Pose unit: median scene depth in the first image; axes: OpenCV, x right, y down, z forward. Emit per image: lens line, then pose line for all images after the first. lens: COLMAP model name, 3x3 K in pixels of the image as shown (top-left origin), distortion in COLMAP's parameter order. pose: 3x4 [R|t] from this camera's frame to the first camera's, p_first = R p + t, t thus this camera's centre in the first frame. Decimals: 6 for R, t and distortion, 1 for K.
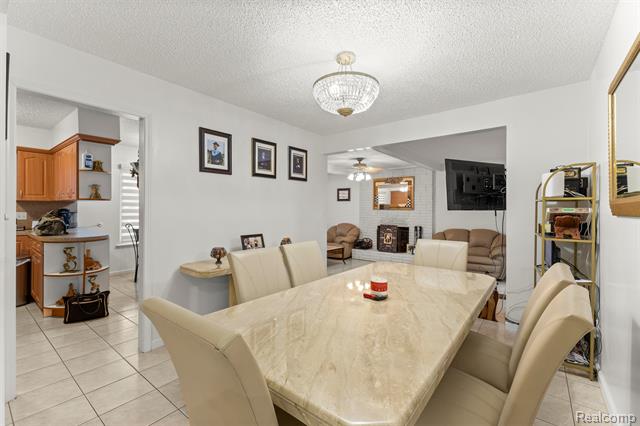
lens RADIAL K [[280.6, 0, 329.9], [0, 280.6, 211.4], [0, 0, 1]] dist [0.007511, -0.001776]
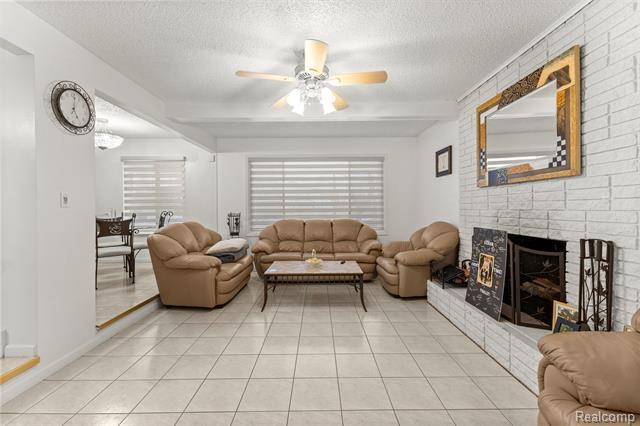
lens RADIAL K [[280.6, 0, 302.1], [0, 280.6, 209.2], [0, 0, 1]] dist [0.007511, -0.001776]
pose [[0.555370, 0.000738, -0.831603, 0.660771], [-0.009377, 0.999942, -0.005375, 0.052840], [0.831550, 0.010783, 0.555345, 1.149116]]
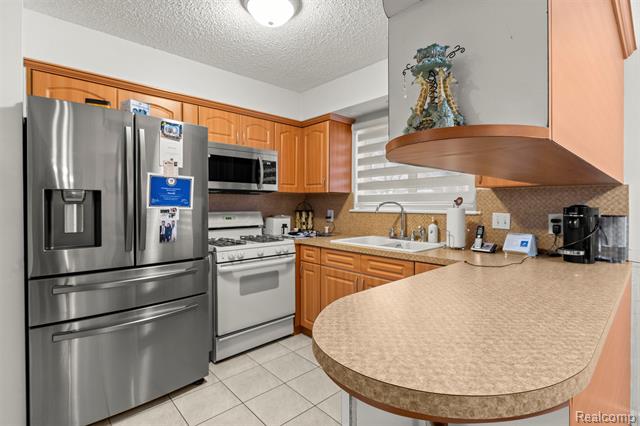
lens RADIAL K [[304.2, 0, 313.5], [0, 304.2, 208.0], [0, 0, 1]] dist [-0.000939, 0.000507]
pose [[-0.189230, 0.002202, -0.981930, -0.544586], [-0.005611, 0.999979, 0.003324, -0.005436], [0.981917, 0.006139, -0.189214, 0.806442]]
